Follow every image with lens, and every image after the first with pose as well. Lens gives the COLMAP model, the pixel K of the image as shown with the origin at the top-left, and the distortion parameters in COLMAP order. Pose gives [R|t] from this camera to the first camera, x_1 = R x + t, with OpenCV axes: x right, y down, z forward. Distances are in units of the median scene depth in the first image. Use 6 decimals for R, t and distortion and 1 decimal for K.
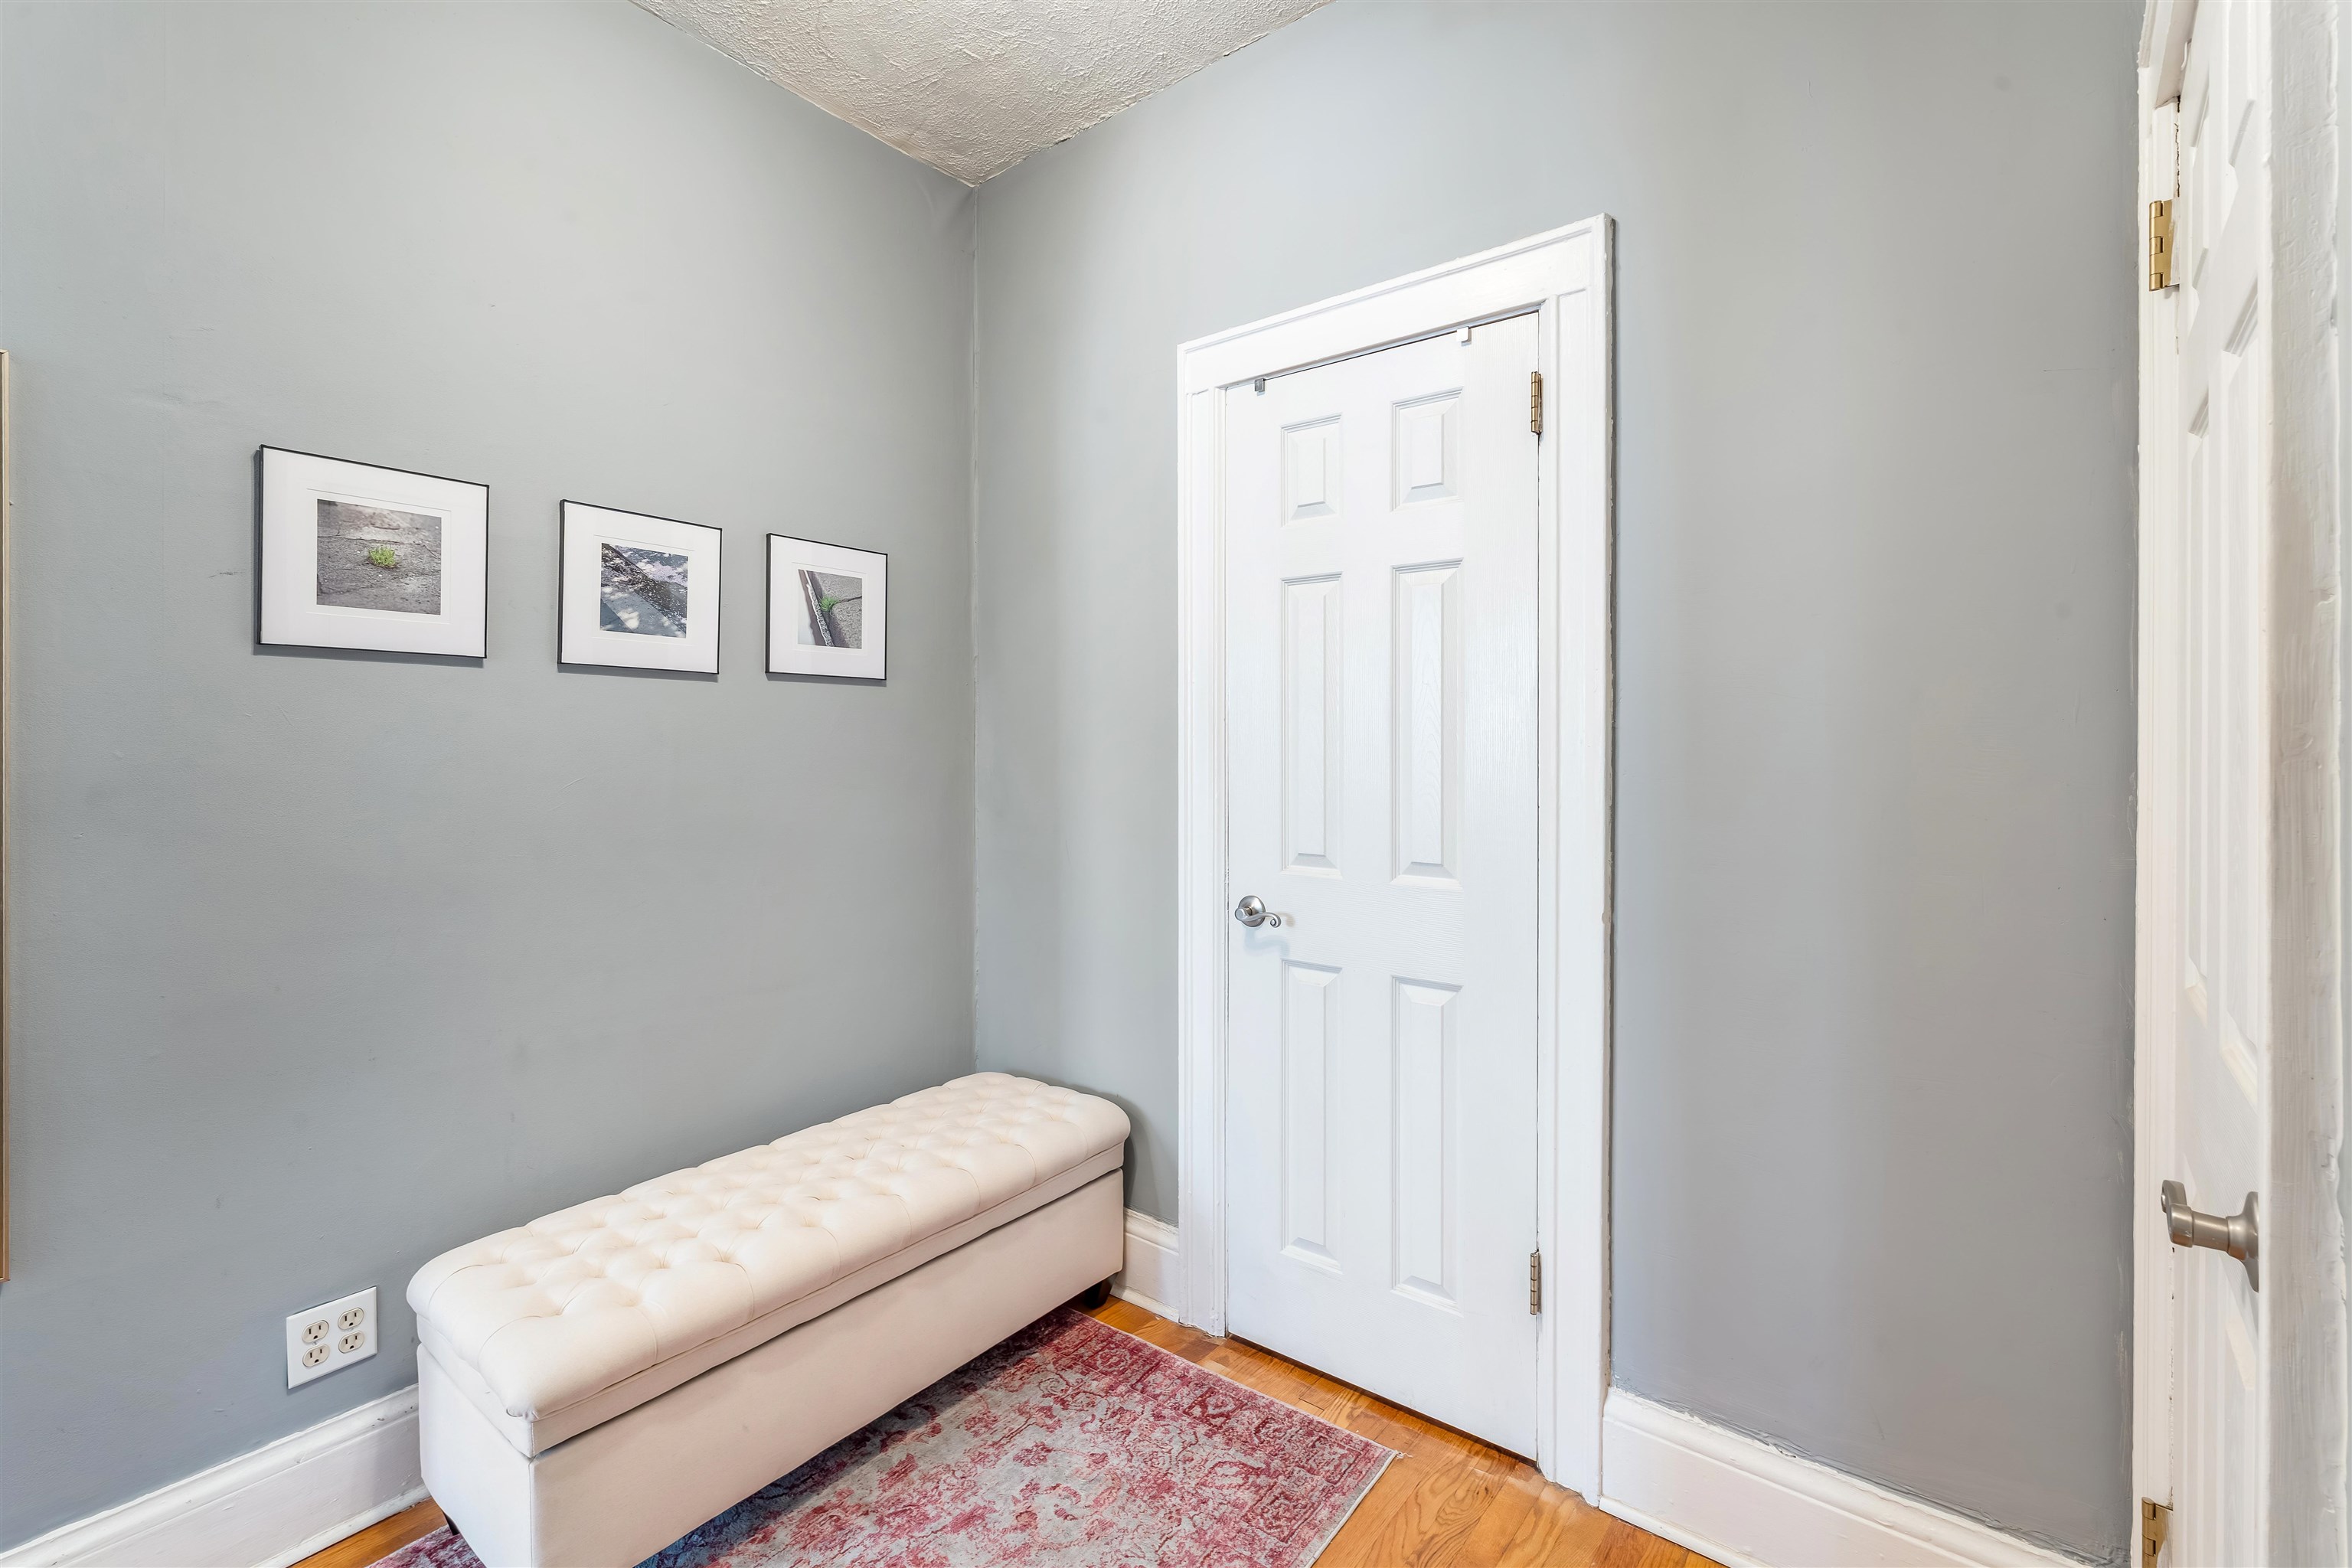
lens RADIAL K [[1015.7, 0, 1175.5], [0, 1015.7, 737.7], [0, 0, 1]] dist [0.001111, -0.000139]
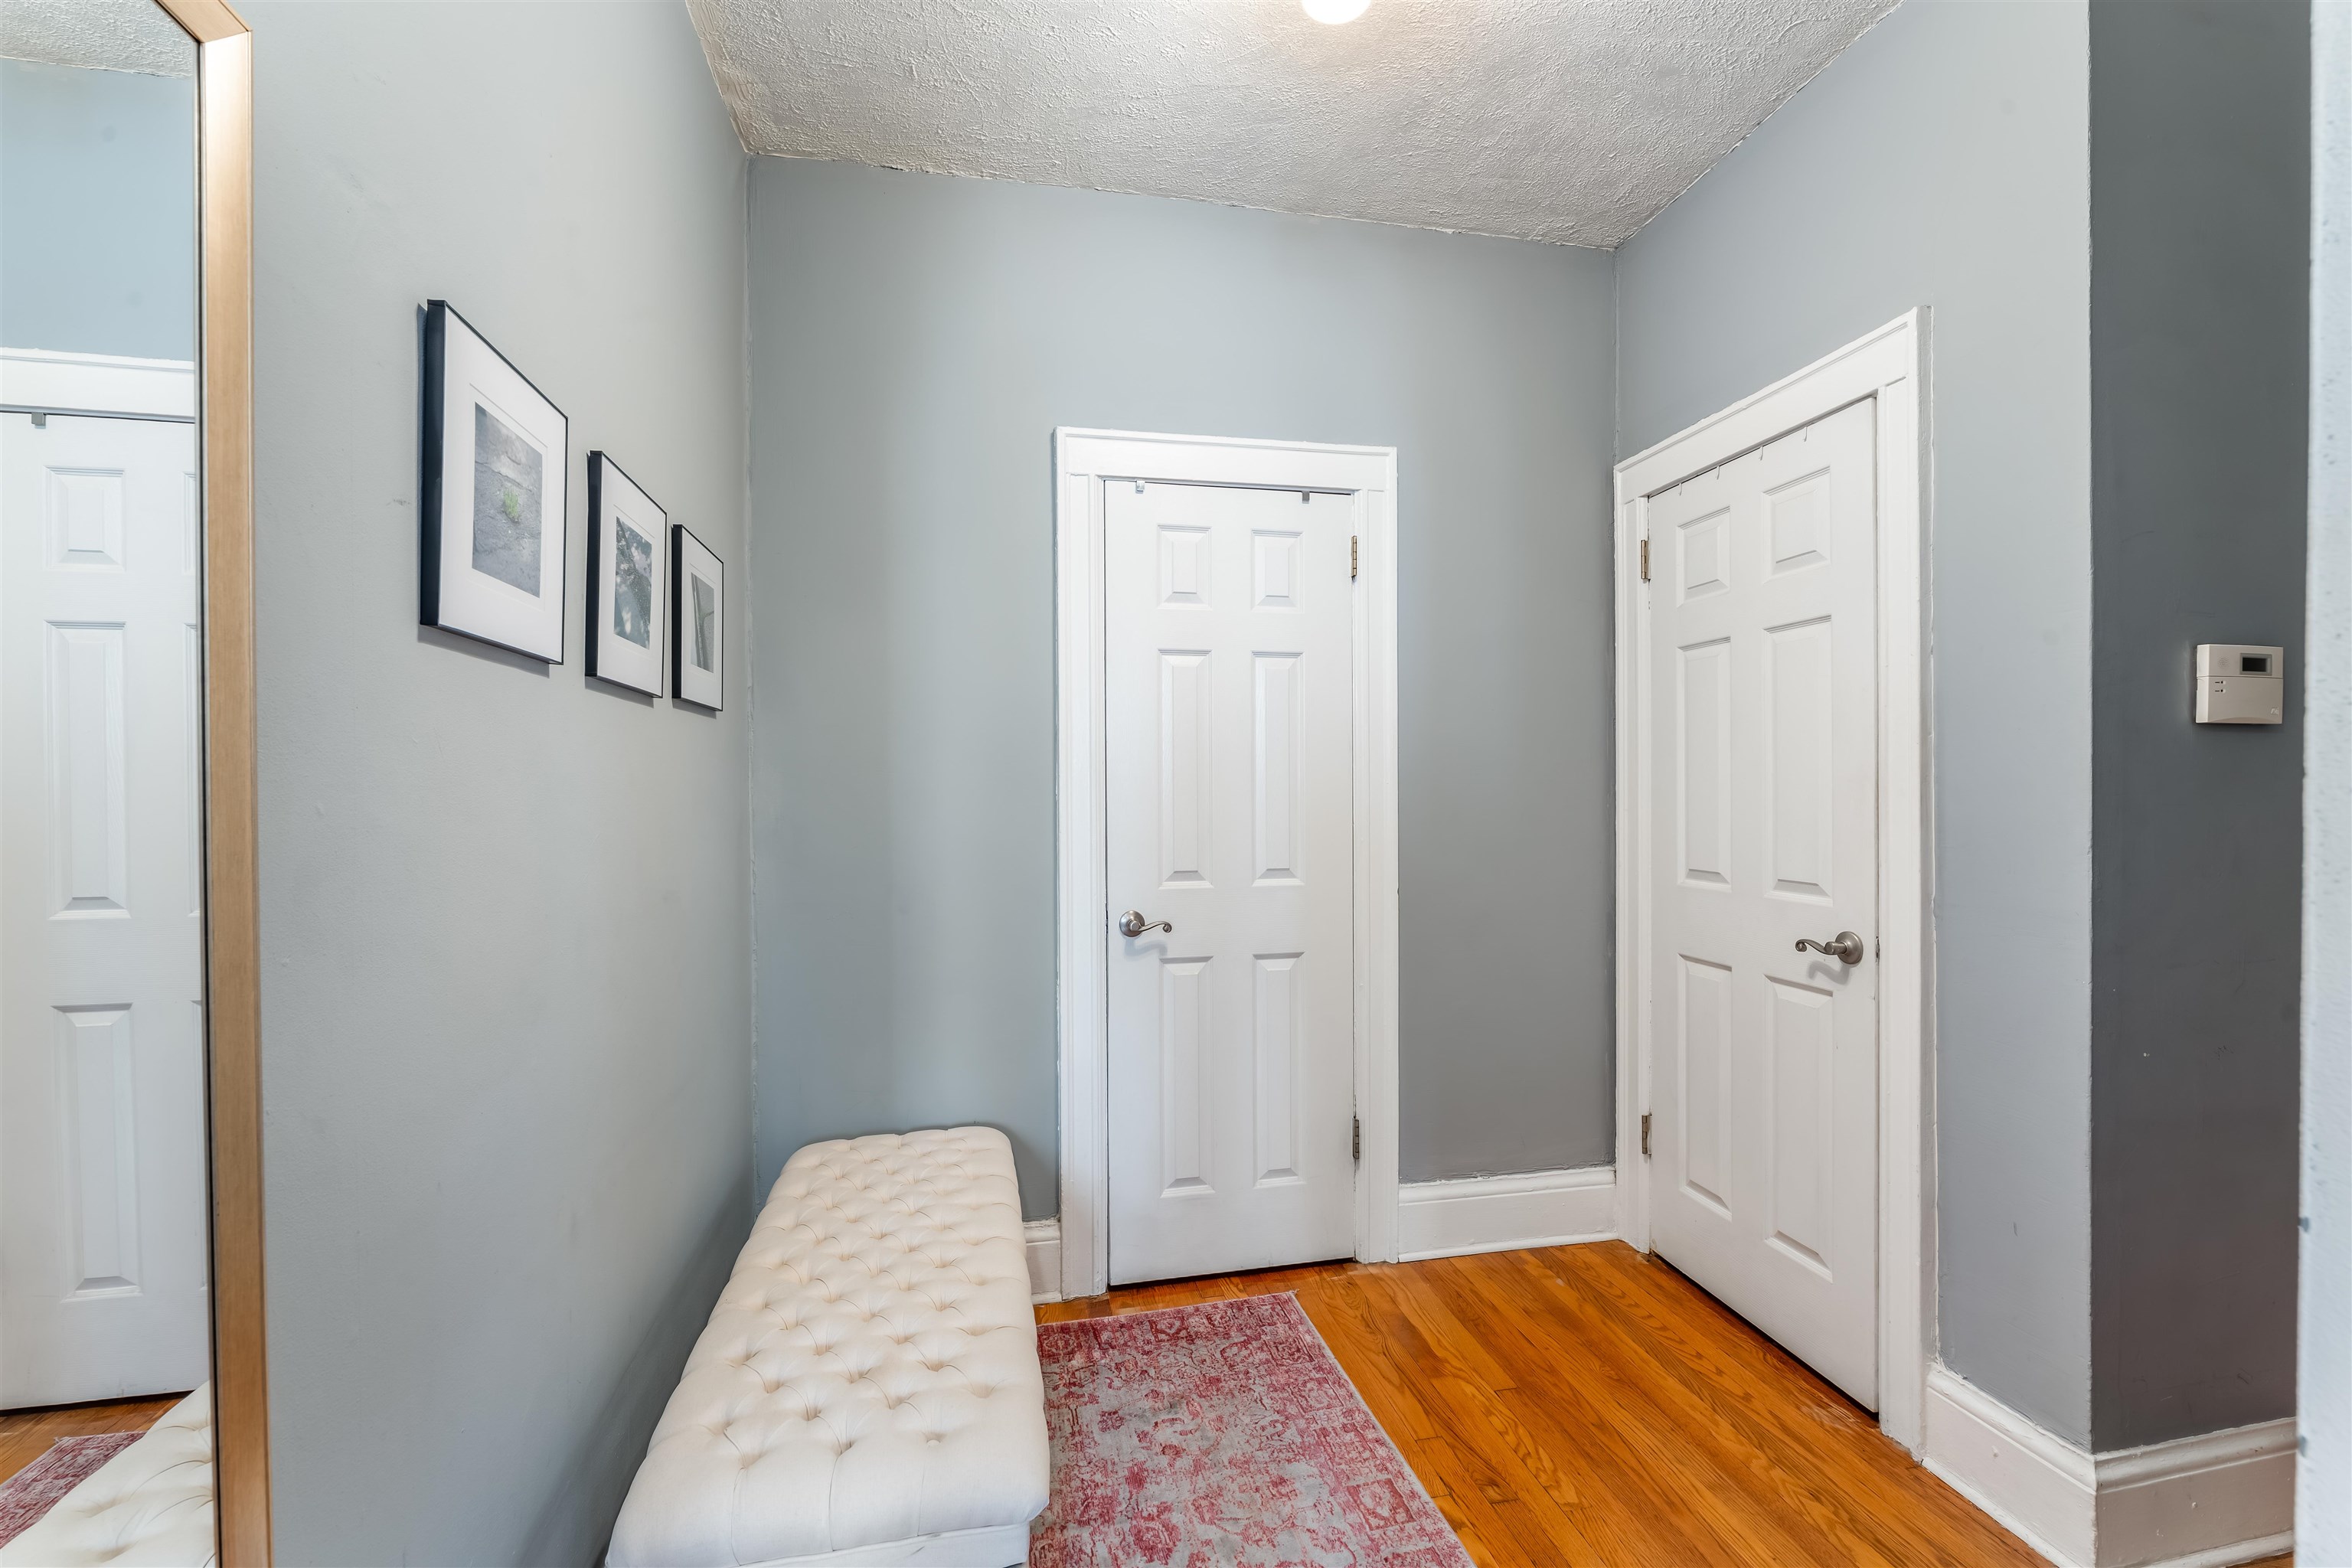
lens RADIAL K [[994.2, 0, 1176.0], [0, 994.2, 784.0], [0, 0, 1]] dist [-0.003054, -0.000161]
pose [[0.650416, -0.005230, 0.759560, -0.855911], [0.002294, 0.999985, 0.004920, 0.000819], [-0.759574, -0.001457, 0.650419, 0.220843]]
